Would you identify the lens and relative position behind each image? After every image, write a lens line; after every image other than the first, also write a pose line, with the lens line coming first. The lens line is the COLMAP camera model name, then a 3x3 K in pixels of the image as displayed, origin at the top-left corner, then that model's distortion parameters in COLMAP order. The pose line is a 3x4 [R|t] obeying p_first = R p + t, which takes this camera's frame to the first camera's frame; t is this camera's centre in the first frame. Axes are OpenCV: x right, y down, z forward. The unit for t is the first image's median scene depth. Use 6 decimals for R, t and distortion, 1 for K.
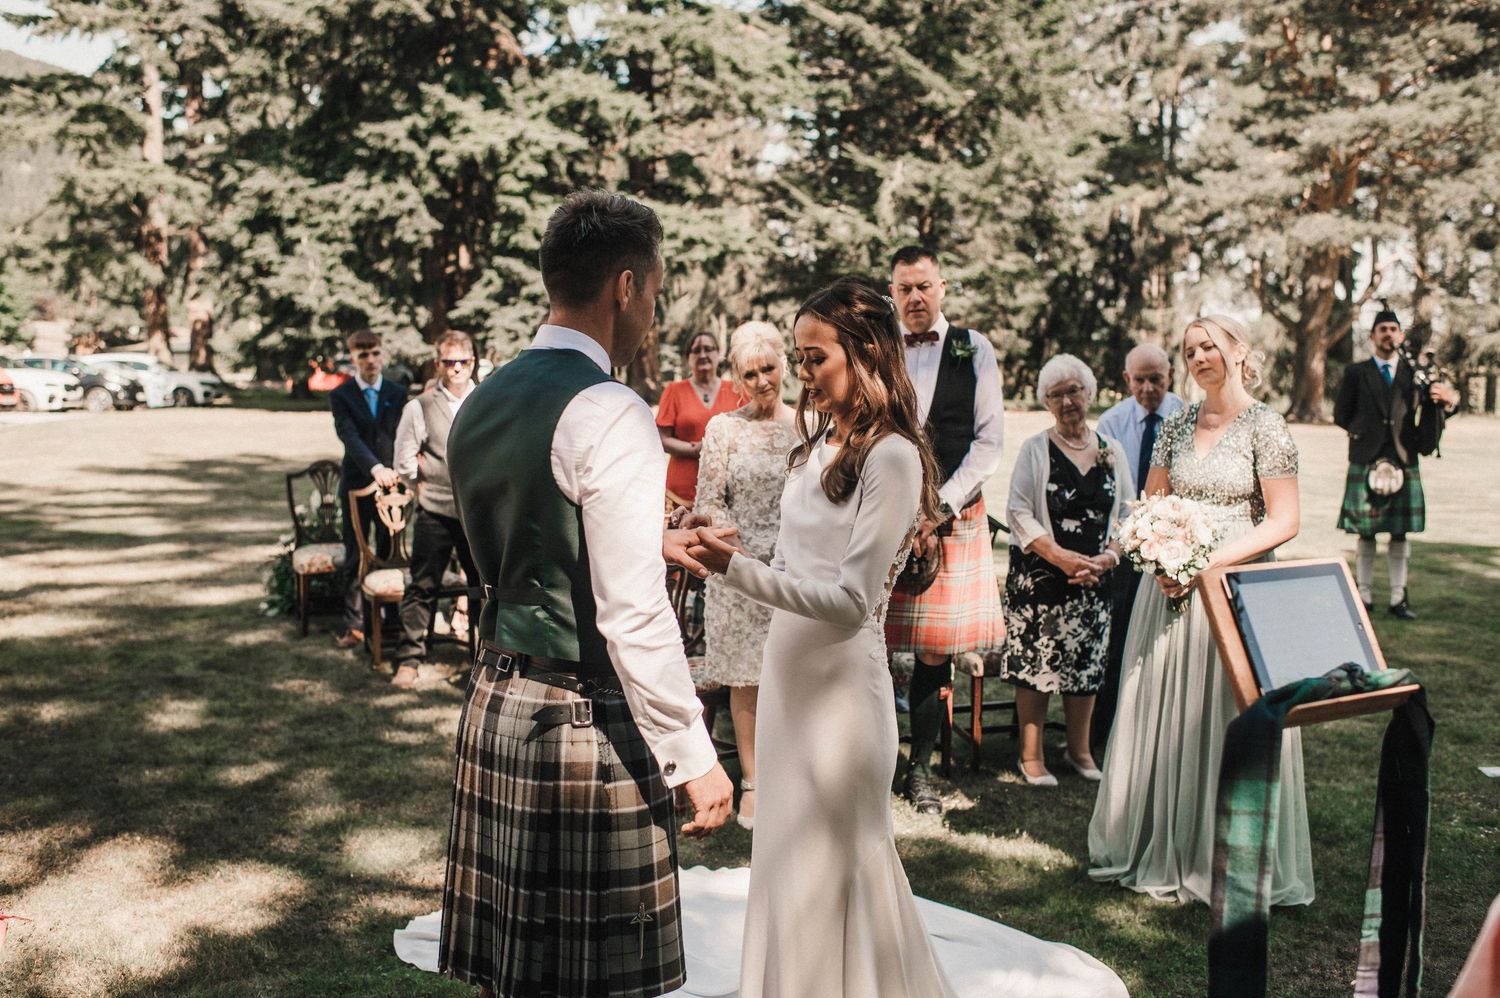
lens RADIAL K [[1515.5, 0, 756.7], [0, 1515.5, 496.8], [0, 0, 1]] dist [-0.104751, 0.124840]
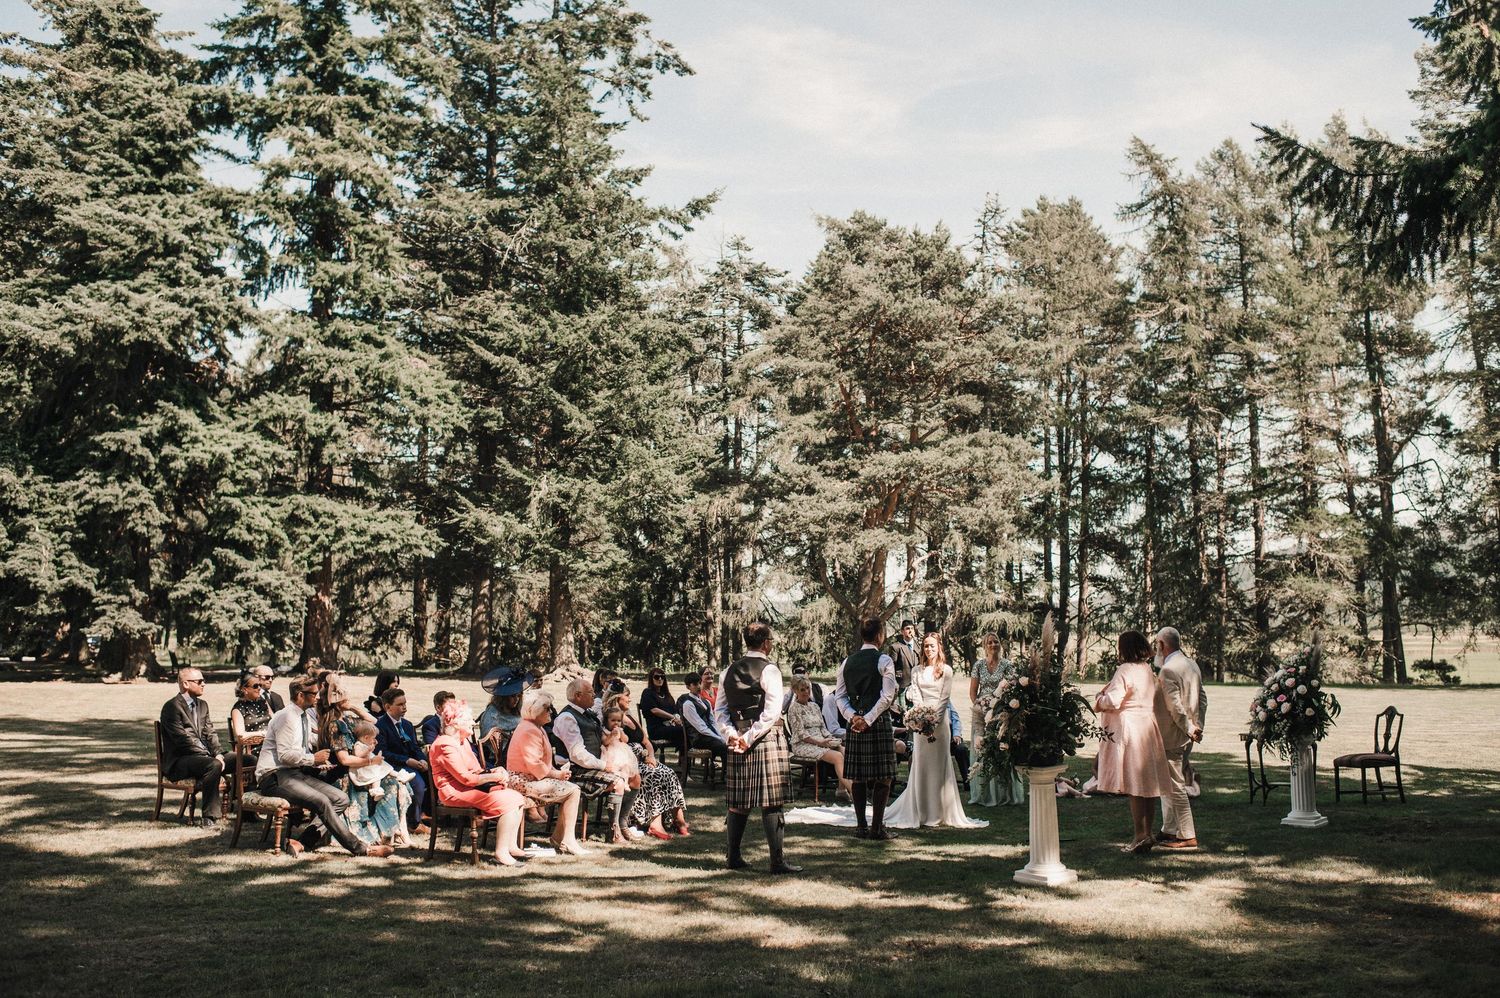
lens RADIAL K [[1515.5, 0, 756.7], [0, 1515.5, 496.8], [0, 0, 1]] dist [-0.104751, 0.124840]
pose [[0.949678, 0.027900, 0.311984, -0.133467], [0.027738, 0.984621, -0.172485, 0.014393], [-0.311999, 0.172459, 0.934299, -0.219346]]
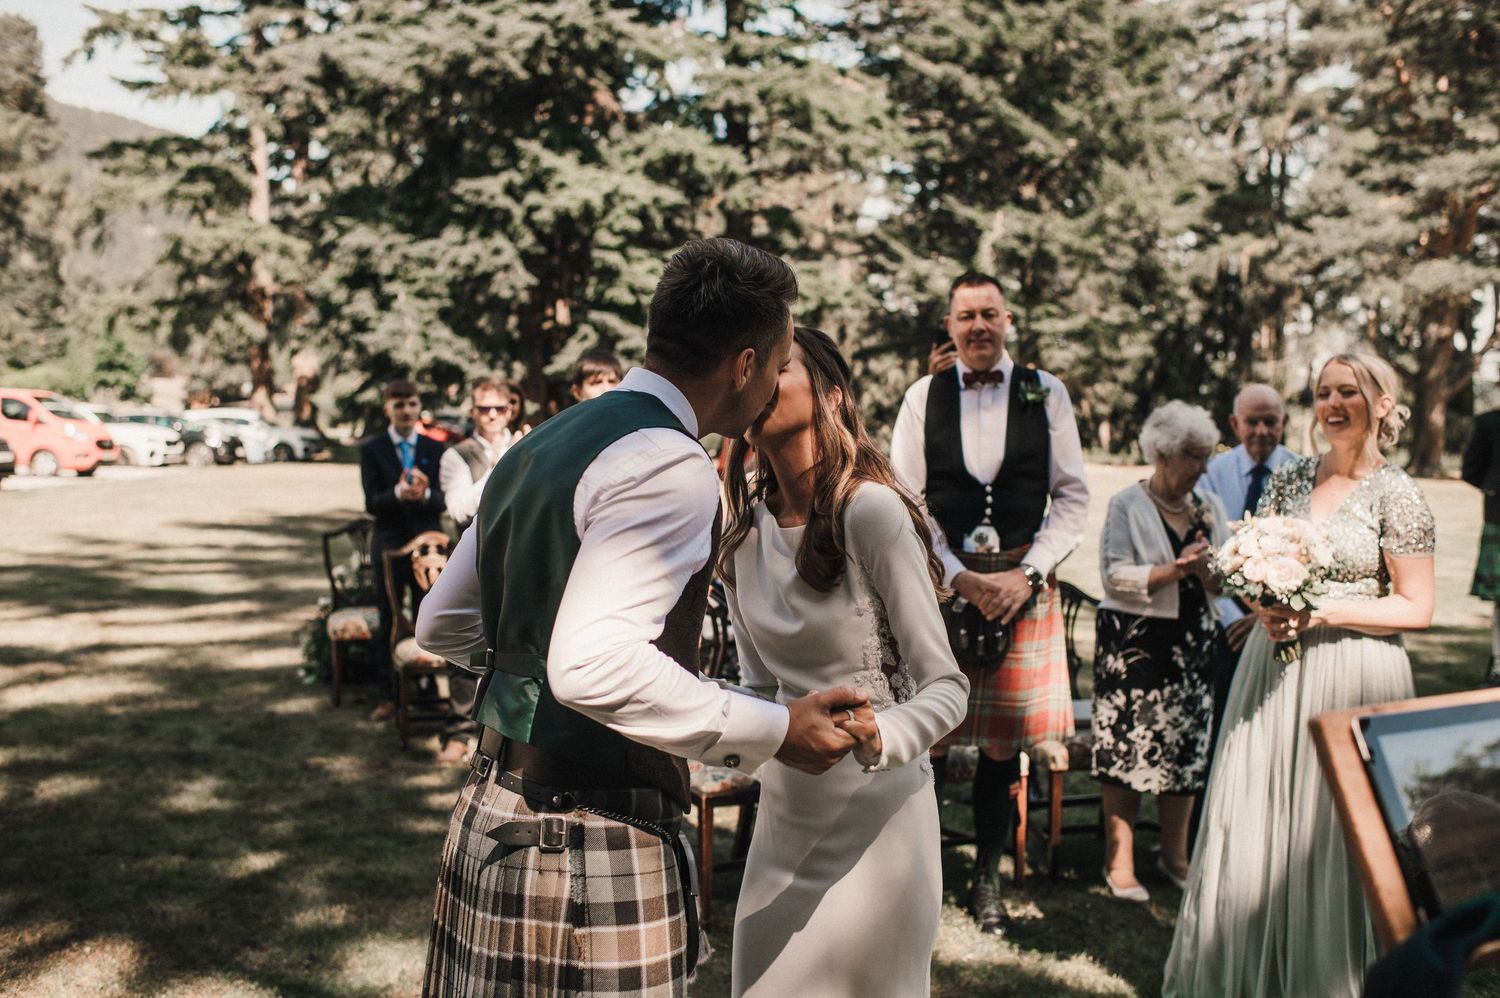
lens RADIAL K [[1515.5, 0, 756.7], [0, 1515.5, 496.8], [0, 0, 1]] dist [-0.104751, 0.124840]
pose [[0.997643, -0.000038, -0.068613, 0.004217], [-0.002476, 0.999329, -0.036549, -0.000768], [0.068568, 0.036633, 0.996974, 0.016934]]
